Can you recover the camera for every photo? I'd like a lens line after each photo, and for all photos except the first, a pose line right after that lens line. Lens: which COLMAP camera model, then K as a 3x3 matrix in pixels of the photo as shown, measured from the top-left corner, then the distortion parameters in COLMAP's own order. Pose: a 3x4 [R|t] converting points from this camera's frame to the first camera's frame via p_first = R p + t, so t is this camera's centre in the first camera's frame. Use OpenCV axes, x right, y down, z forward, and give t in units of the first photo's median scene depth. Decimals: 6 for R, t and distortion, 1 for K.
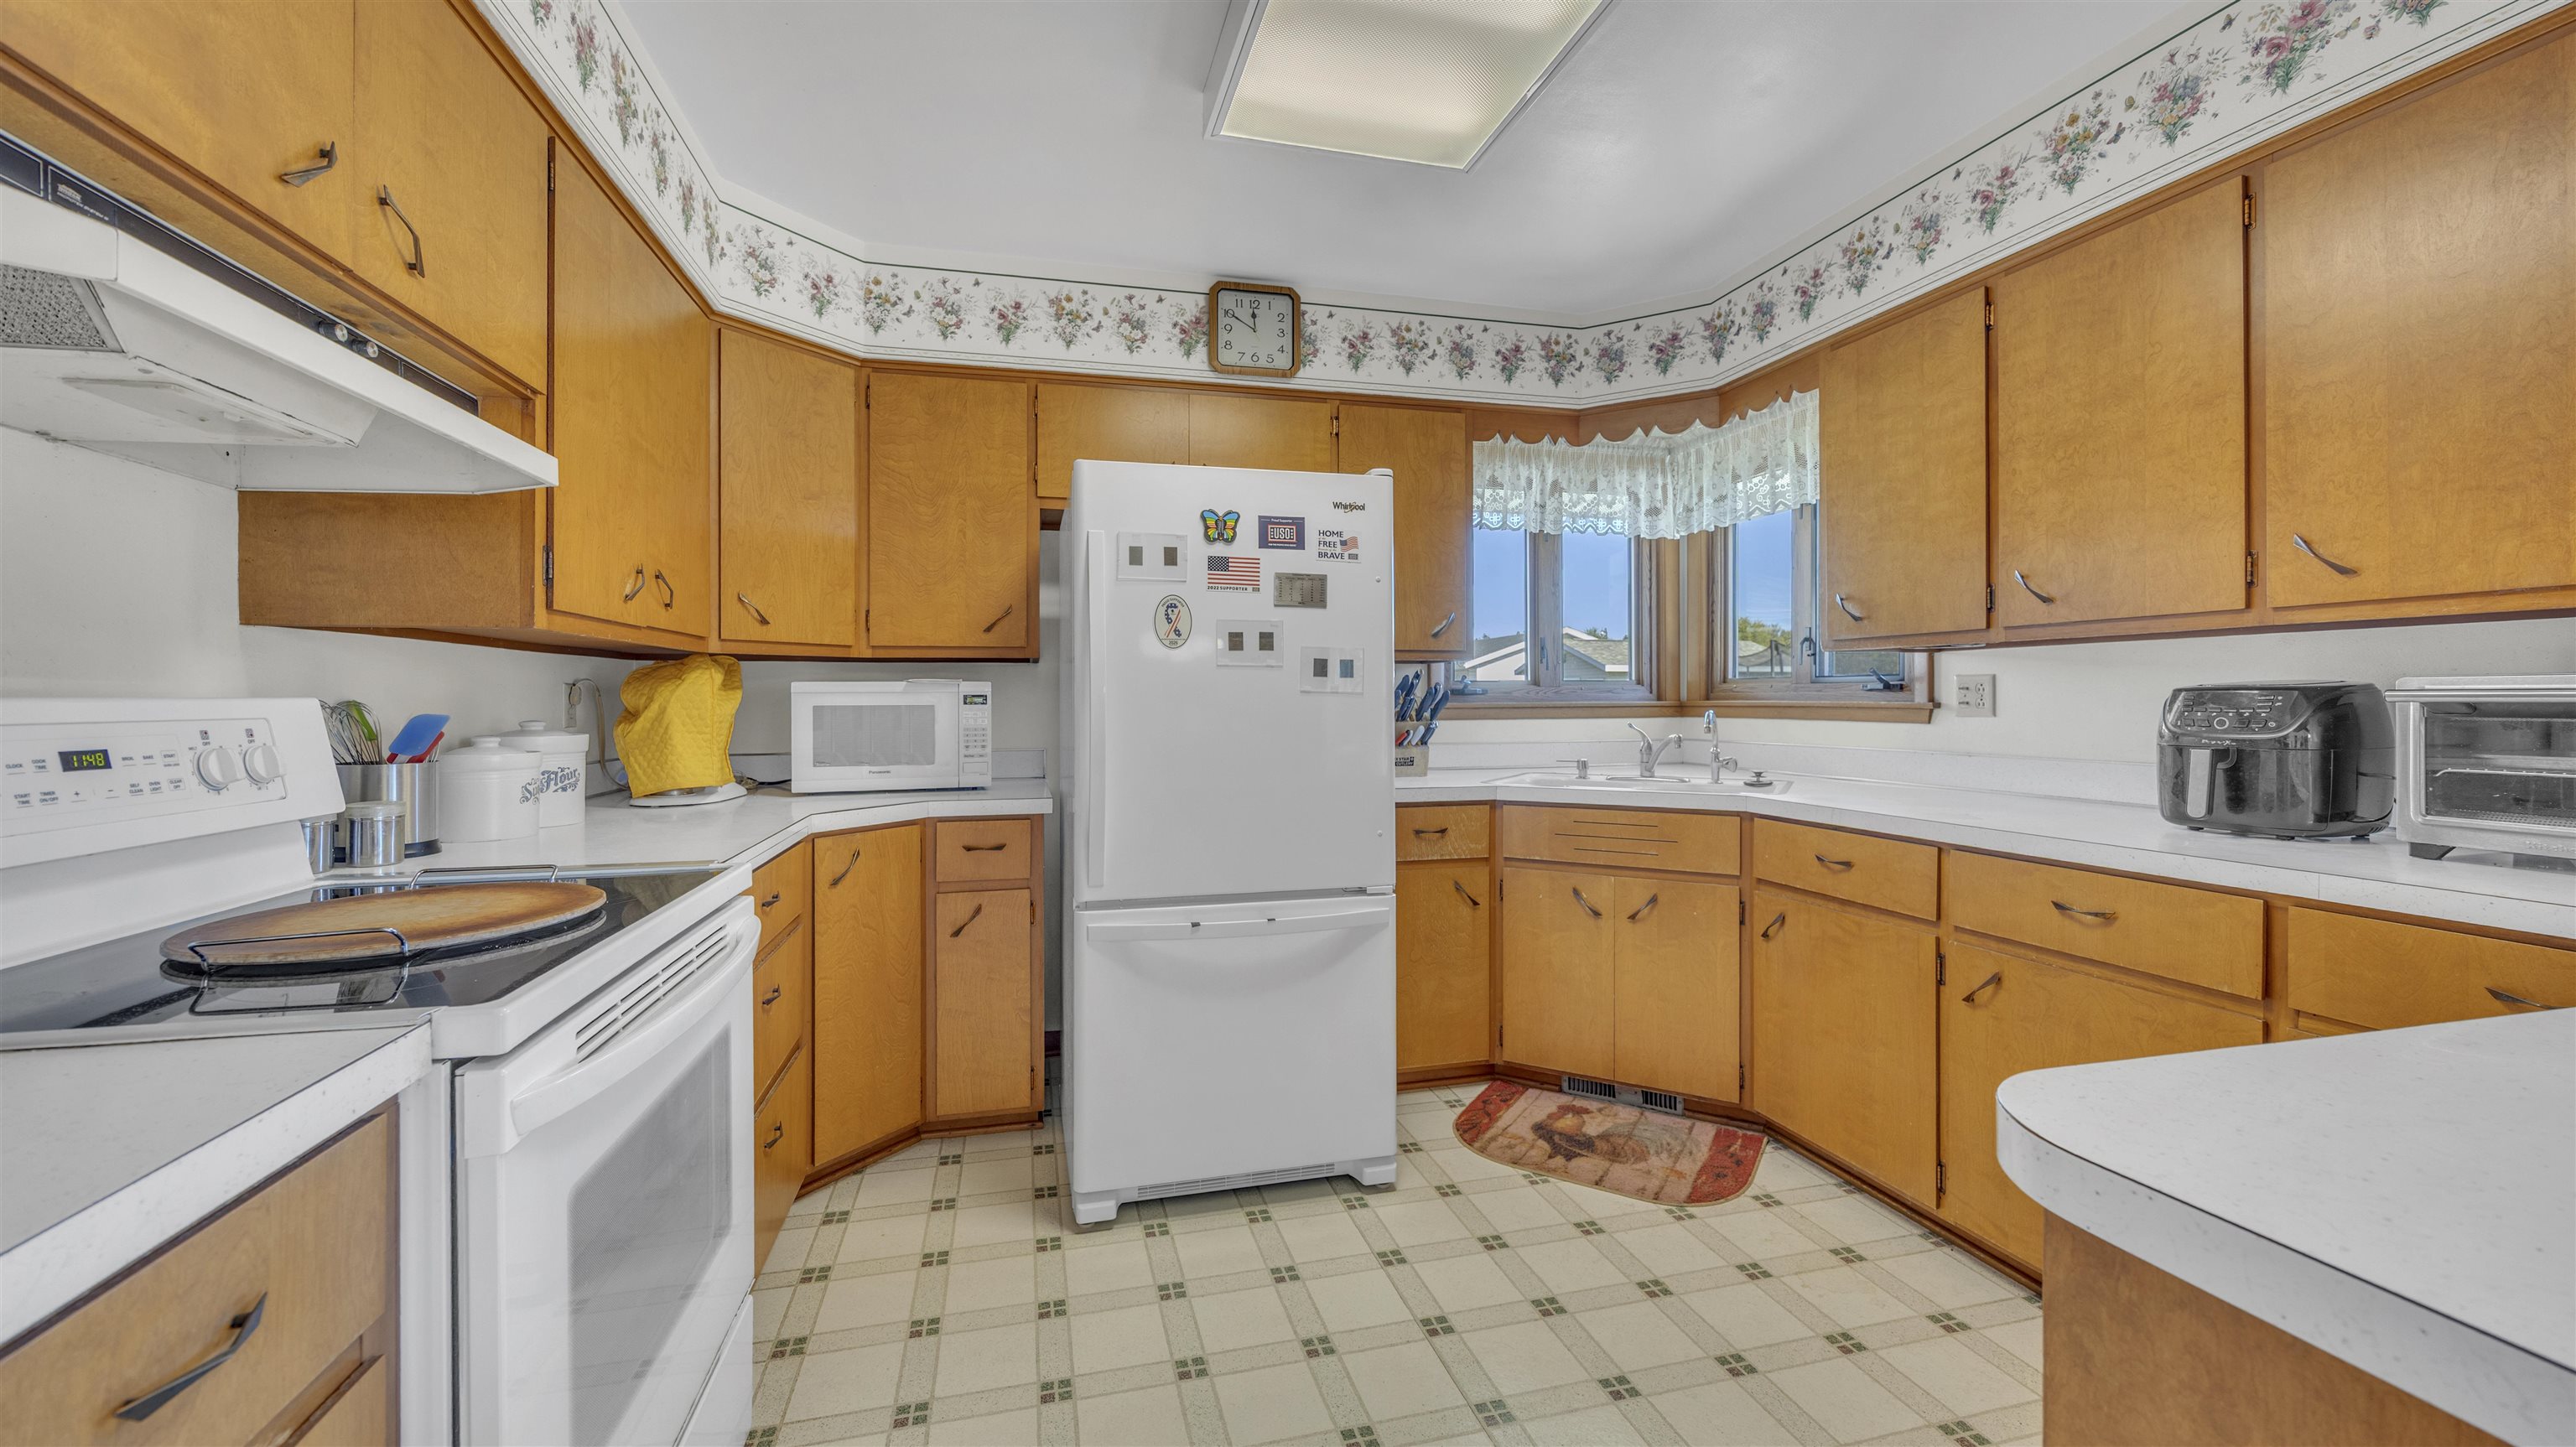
lens RADIAL K [[1001.5, 0, 1288.4], [0, 1001.5, 688.2], [0, 0, 1]] dist [0.006106, 0.000031]
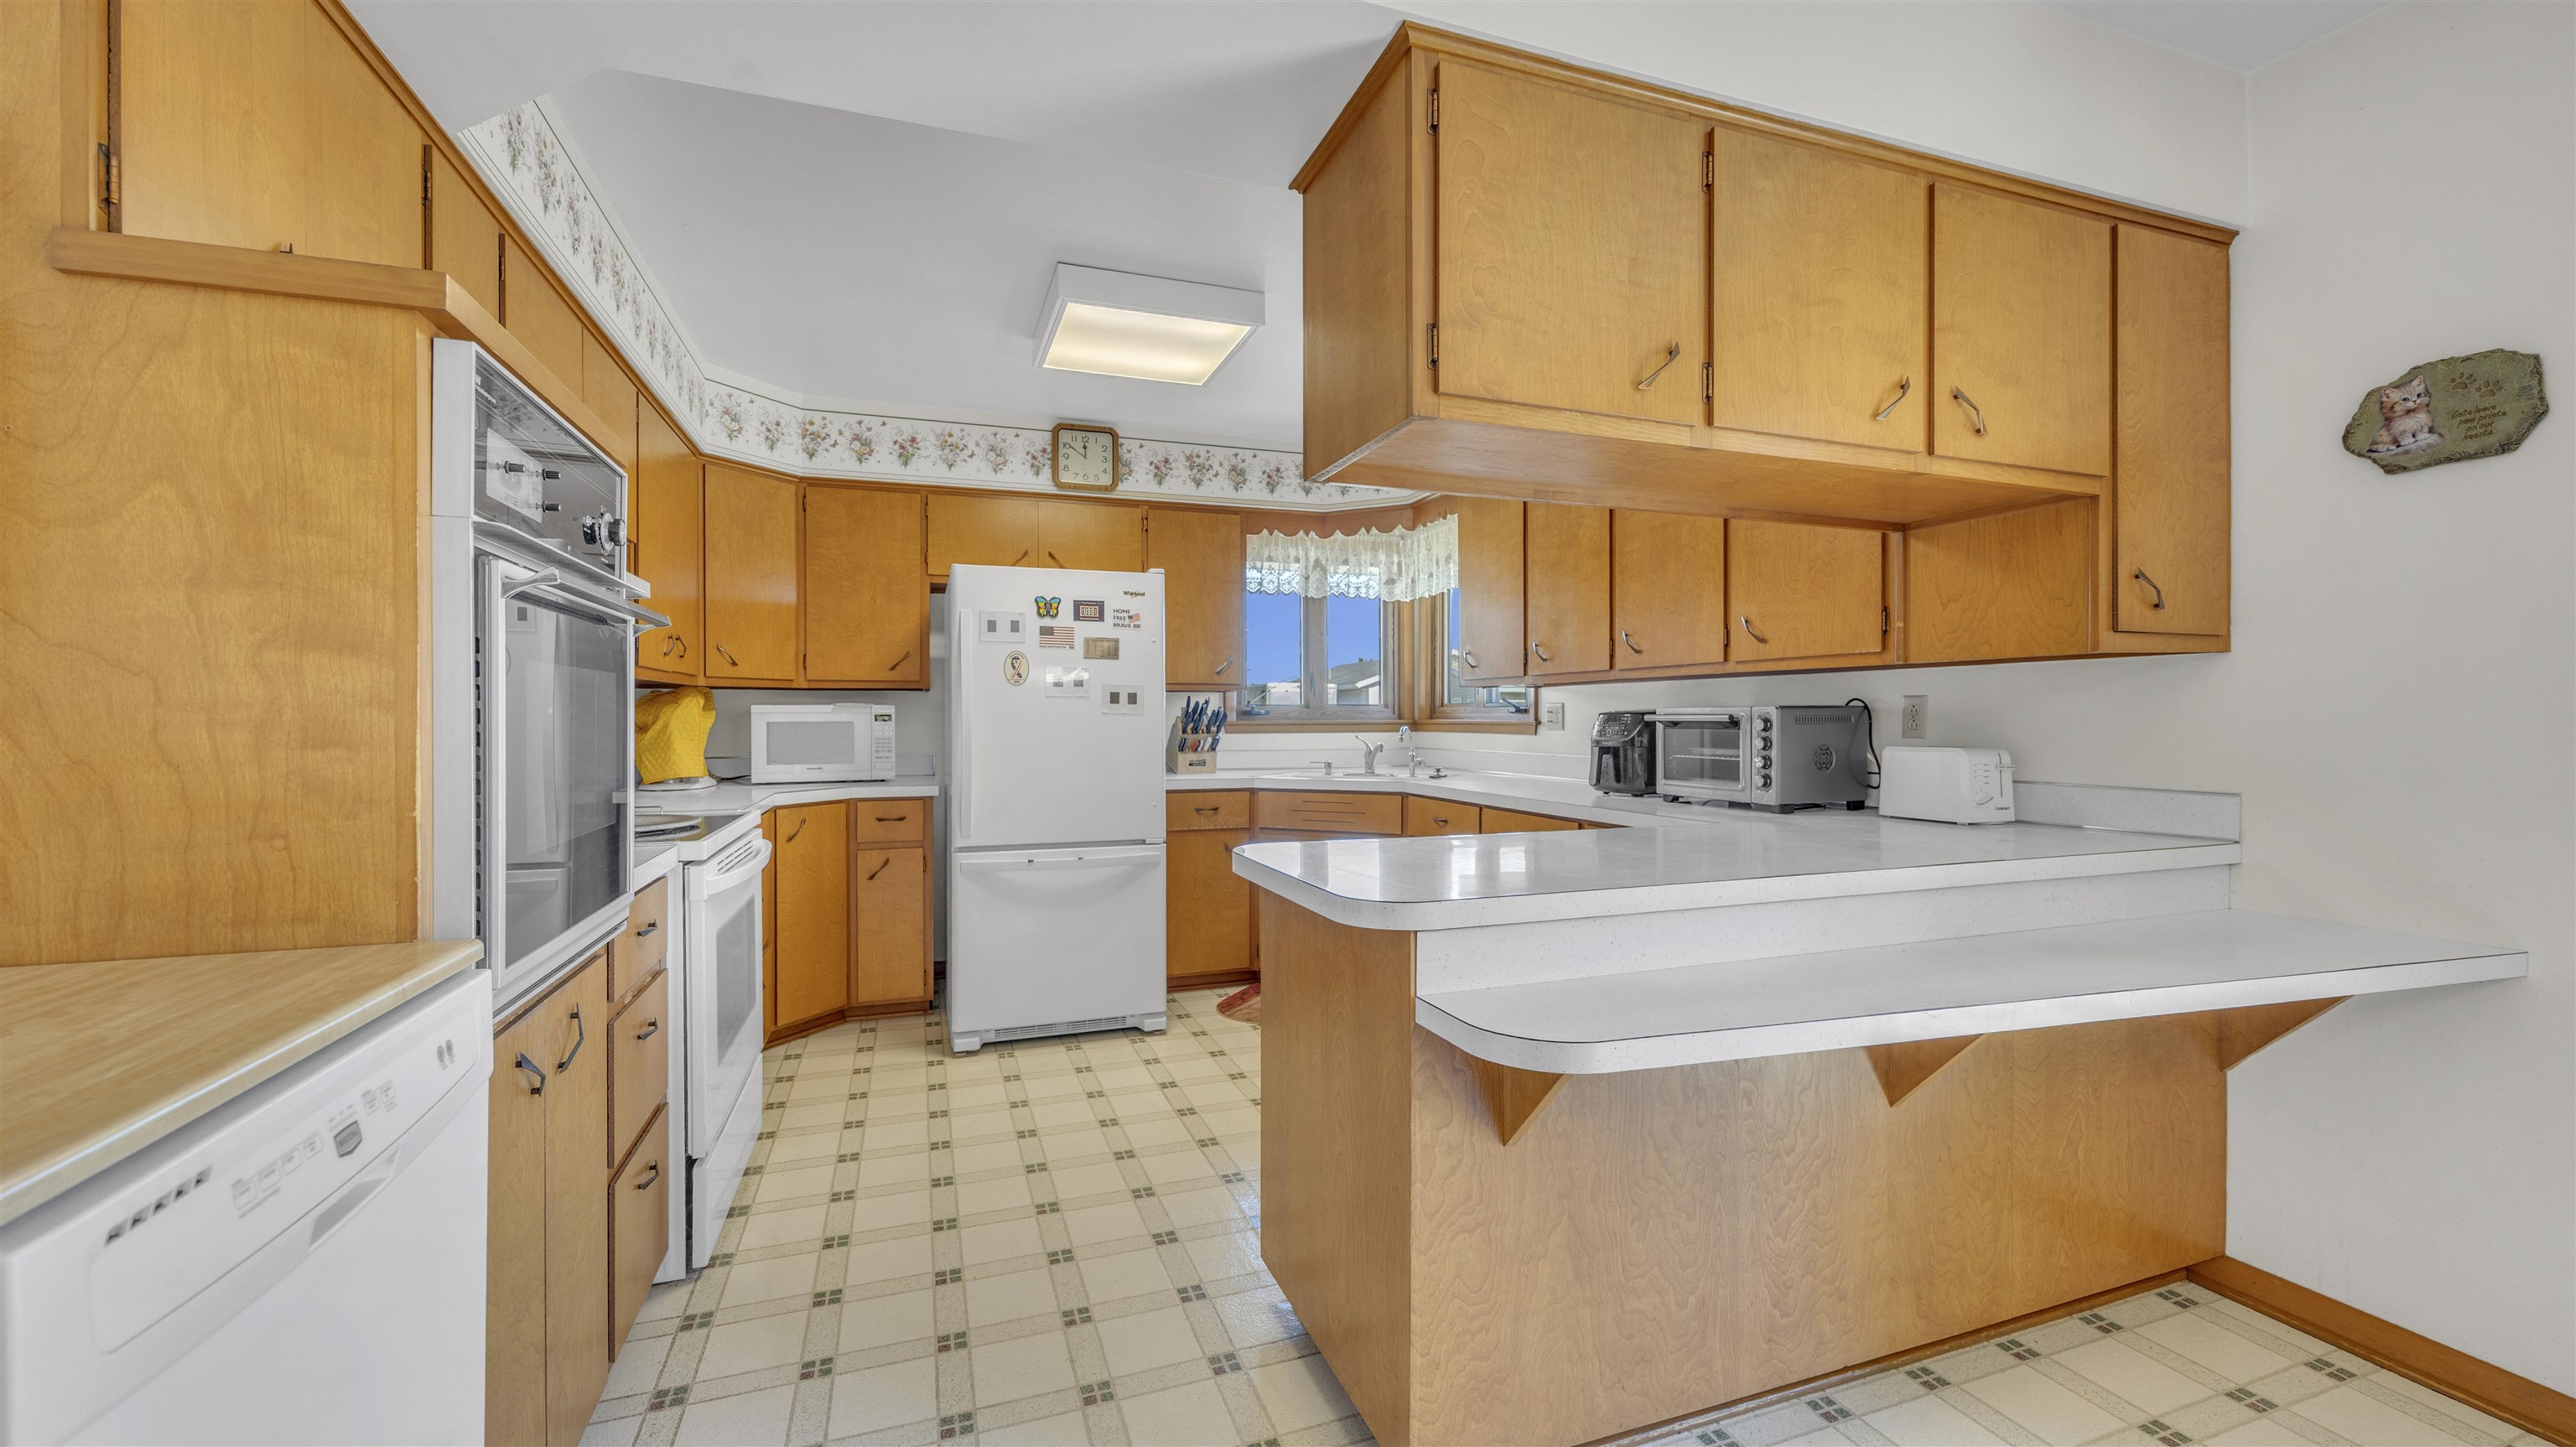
lens RADIAL K [[1010.4, 0, 1288.0], [0, 1010.4, 723.5], [0, 0, 1]] dist [-0.001019, -0.000065]
pose [[0.995818, 0.001800, 0.091347, 0.134101], [-0.003371, 0.999849, 0.017046, -0.007284], [-0.091302, -0.017282, 0.995673, -0.500486]]
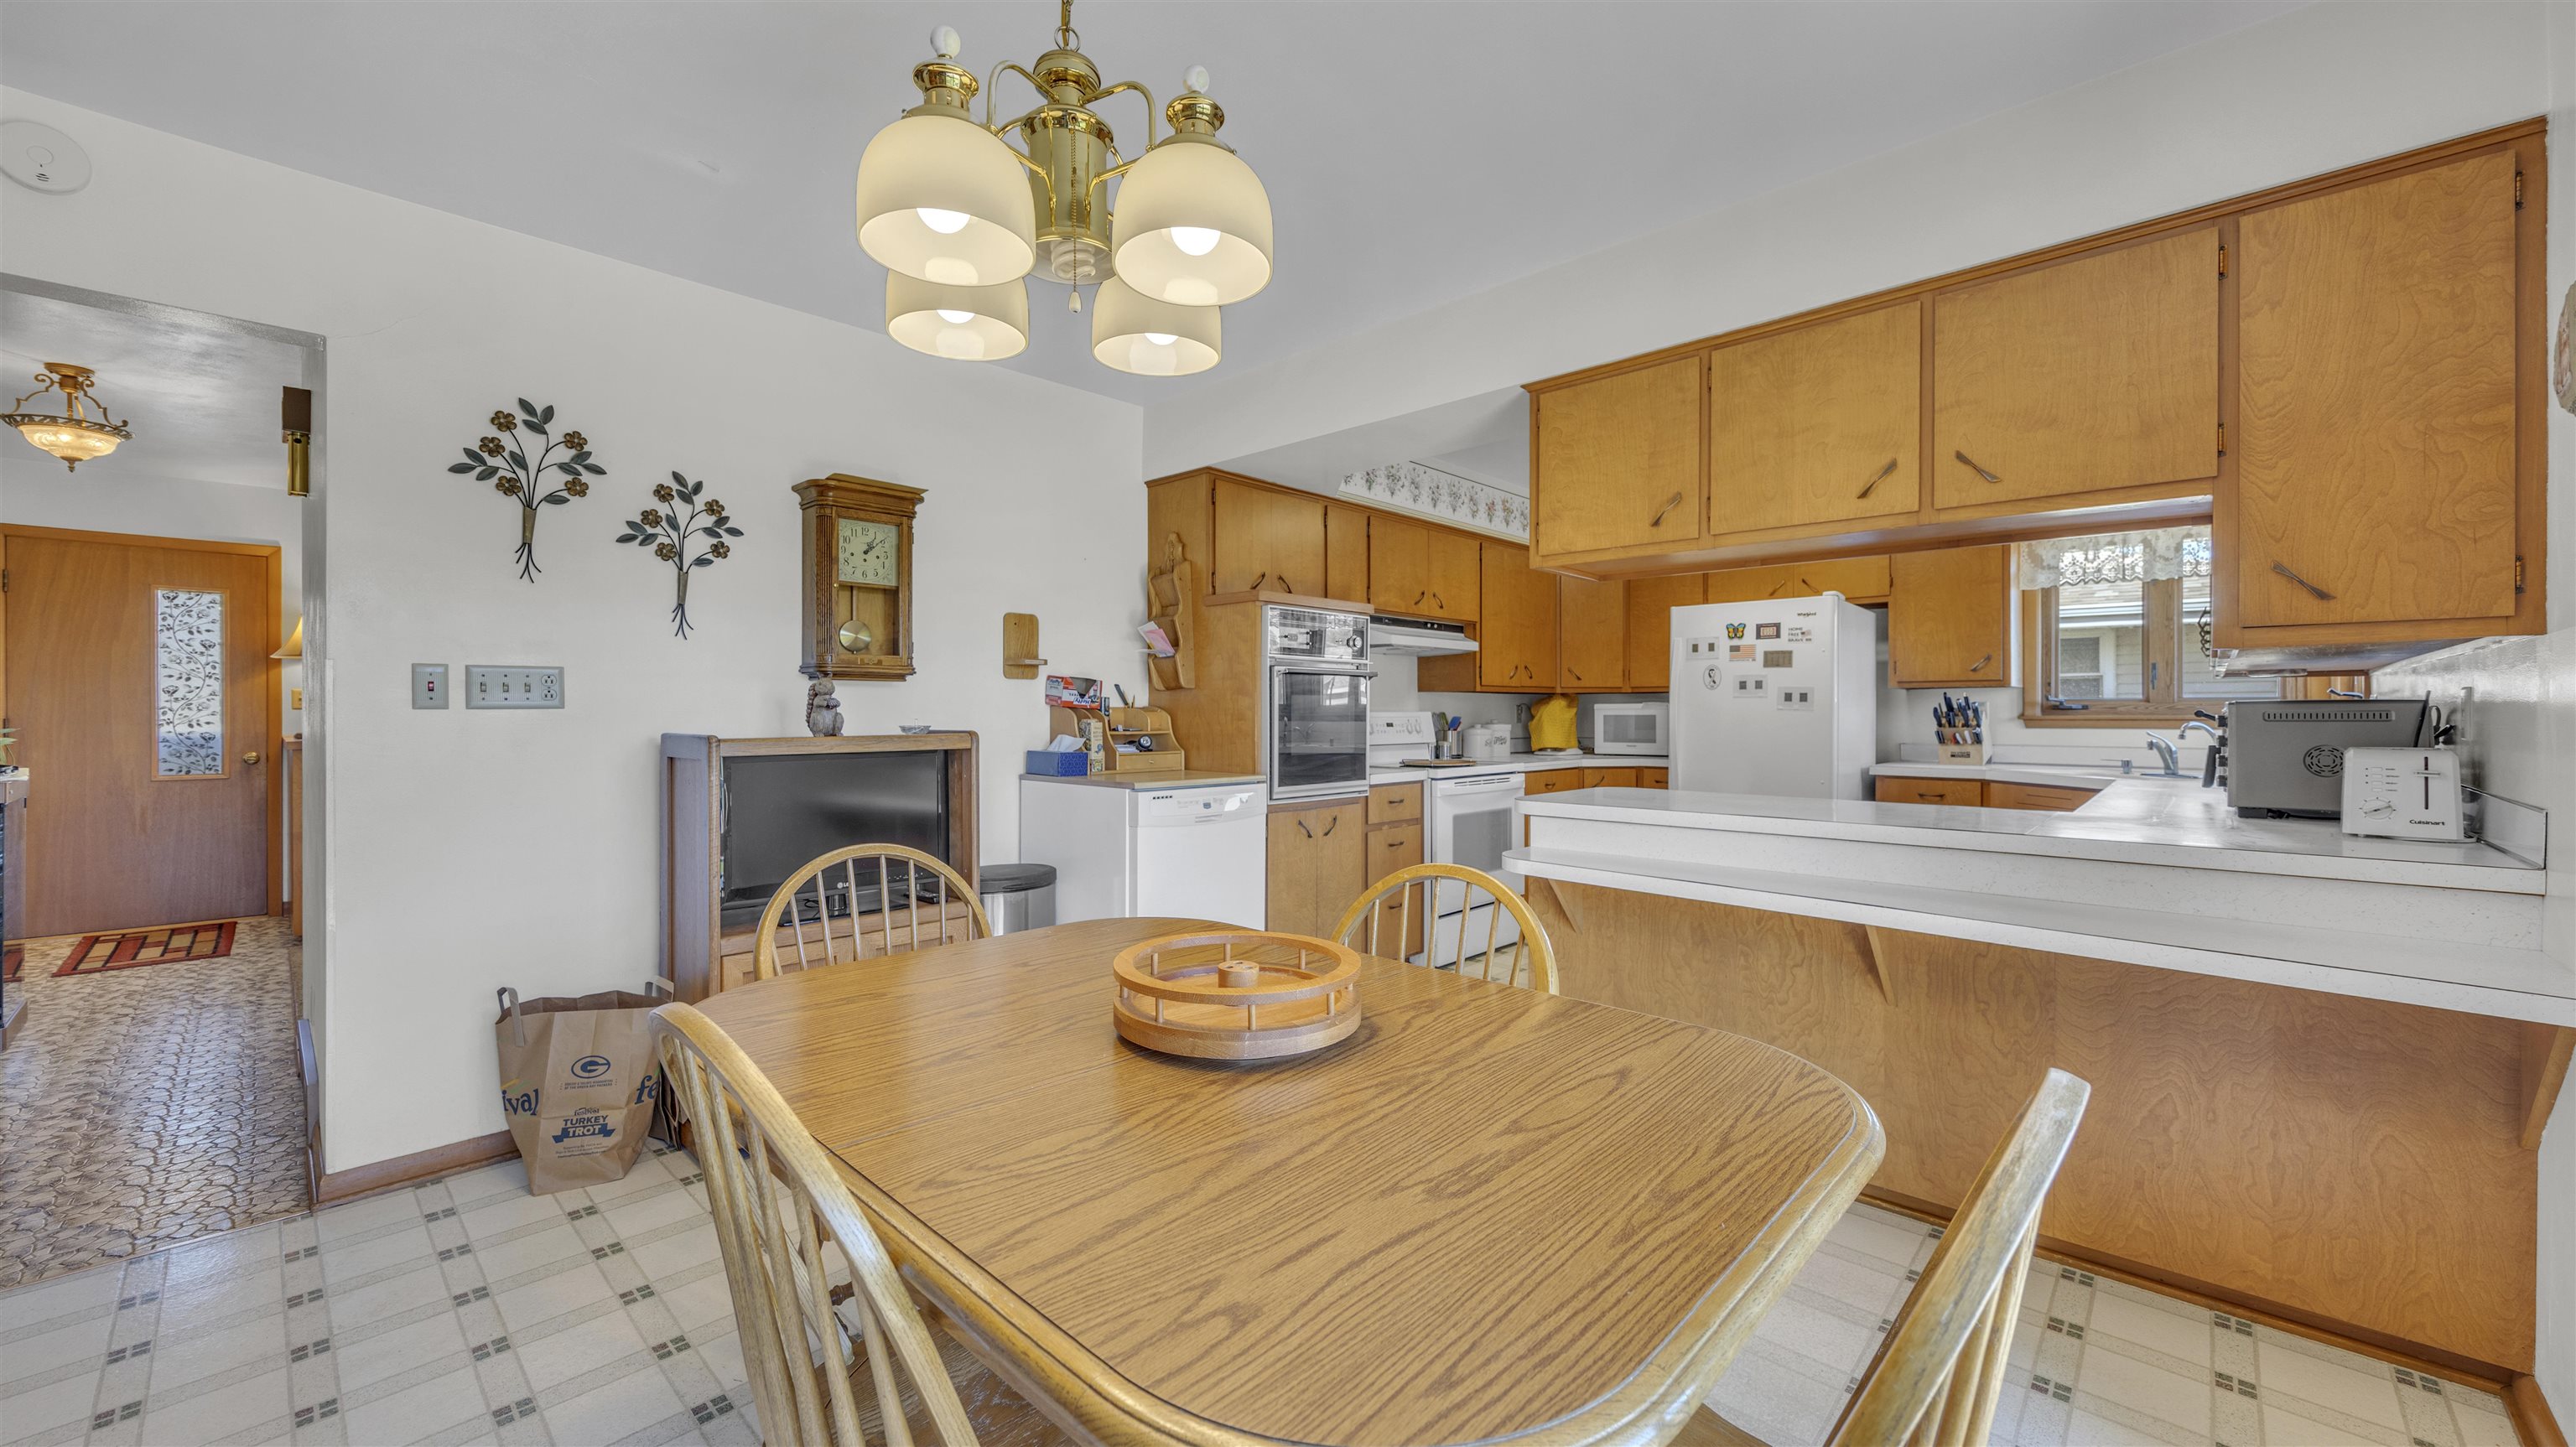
lens RADIAL K [[972.3, 0, 1272.2], [0, 972.3, 703.5], [0, 0, 1]] dist [-0.000151, 0.000053]
pose [[0.531177, -0.004418, -0.847250, 0.964120], [0.008220, 0.999966, -0.000061, -0.013869], [0.847221, -0.006932, 0.531195, -0.770595]]
